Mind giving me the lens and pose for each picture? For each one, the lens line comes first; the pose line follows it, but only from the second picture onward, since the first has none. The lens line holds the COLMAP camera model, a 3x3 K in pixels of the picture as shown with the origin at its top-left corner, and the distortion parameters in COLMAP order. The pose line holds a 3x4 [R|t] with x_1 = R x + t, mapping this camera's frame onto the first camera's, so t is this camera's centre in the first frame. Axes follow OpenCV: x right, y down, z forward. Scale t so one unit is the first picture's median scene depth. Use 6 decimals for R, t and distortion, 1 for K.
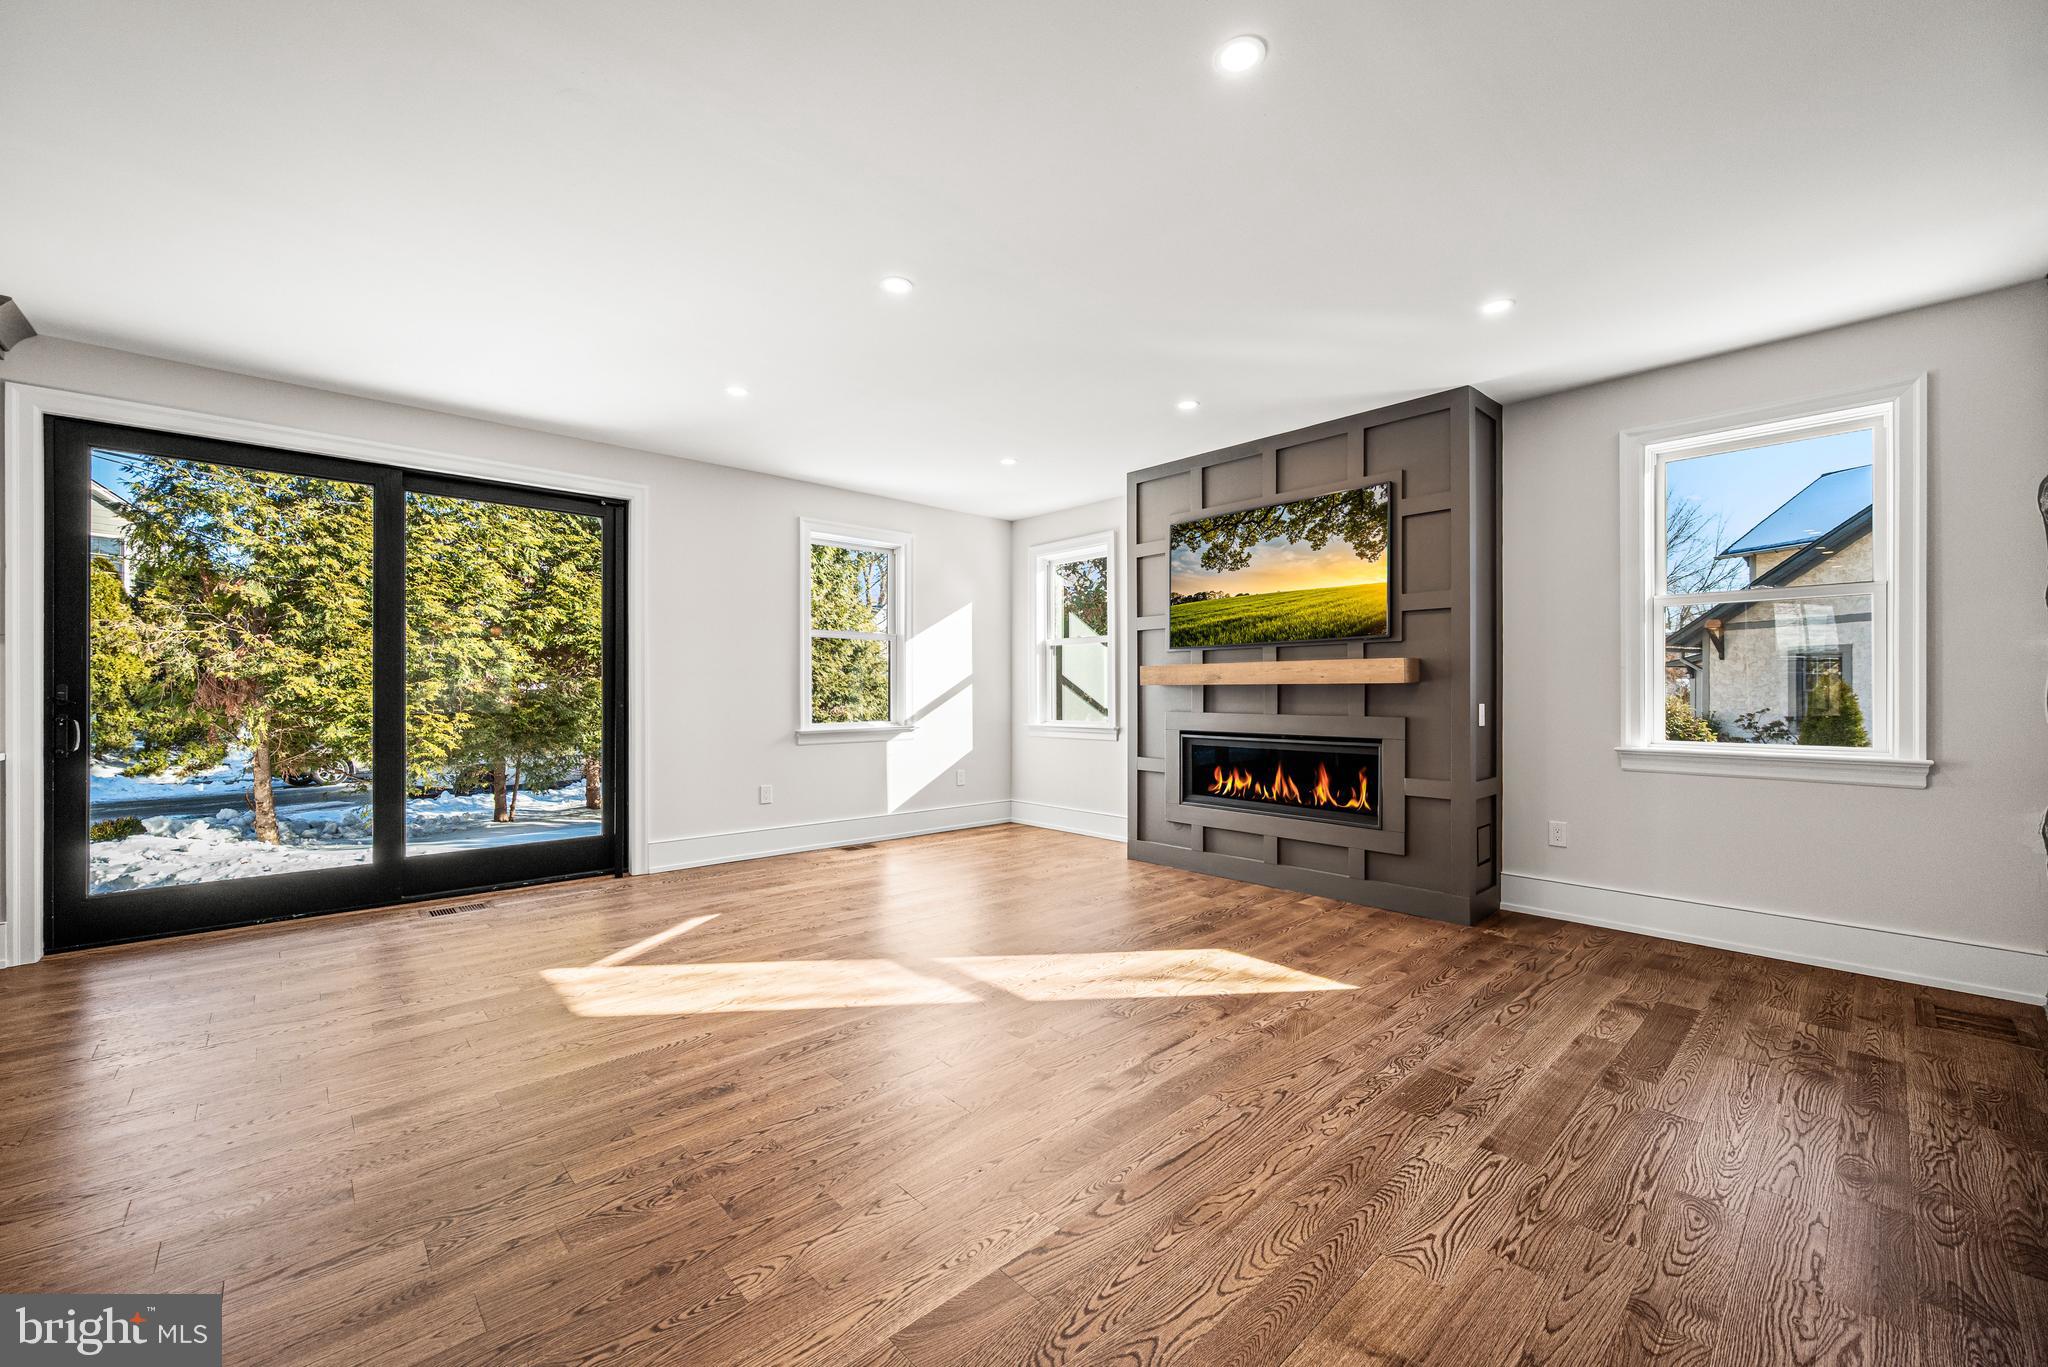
lens RADIAL K [[805.1, 0, 1043.0], [0, 805.1, 691.5], [0, 0, 1]] dist [-0.004314, 0.000301]
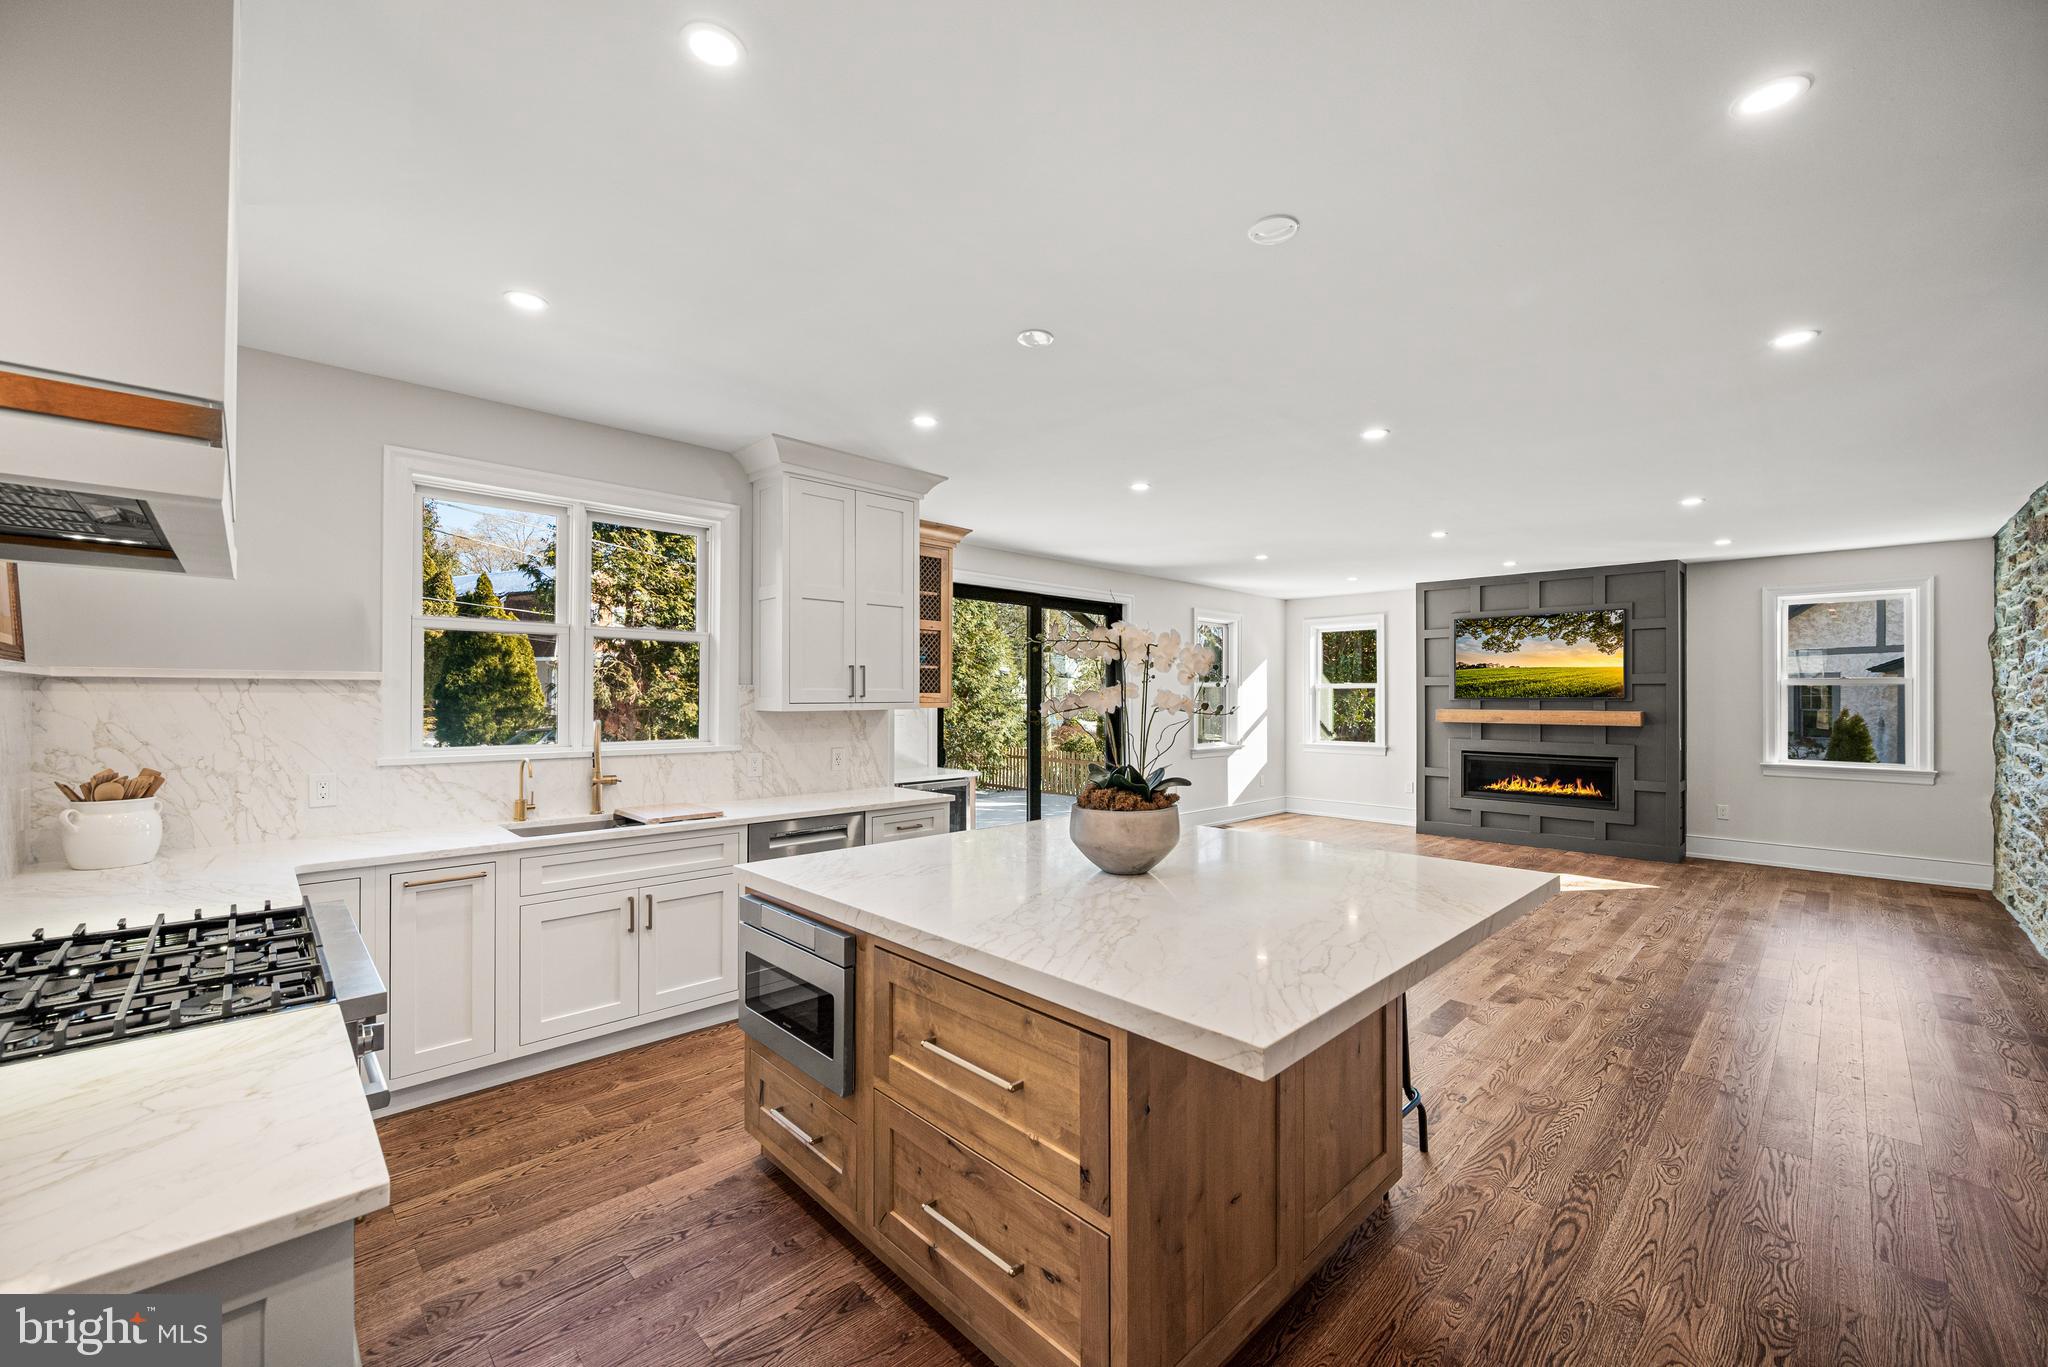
lens RADIAL K [[805.1, 0, 1034.9], [0, 805.1, 690.8], [0, 0, 1]] dist [-0.004314, 0.000301]
pose [[0.999815, 0.004843, 0.018636, -0.766839], [-0.004696, 0.999958, -0.007892, -0.057590], [-0.018673, 0.007803, 0.999795, -0.622549]]
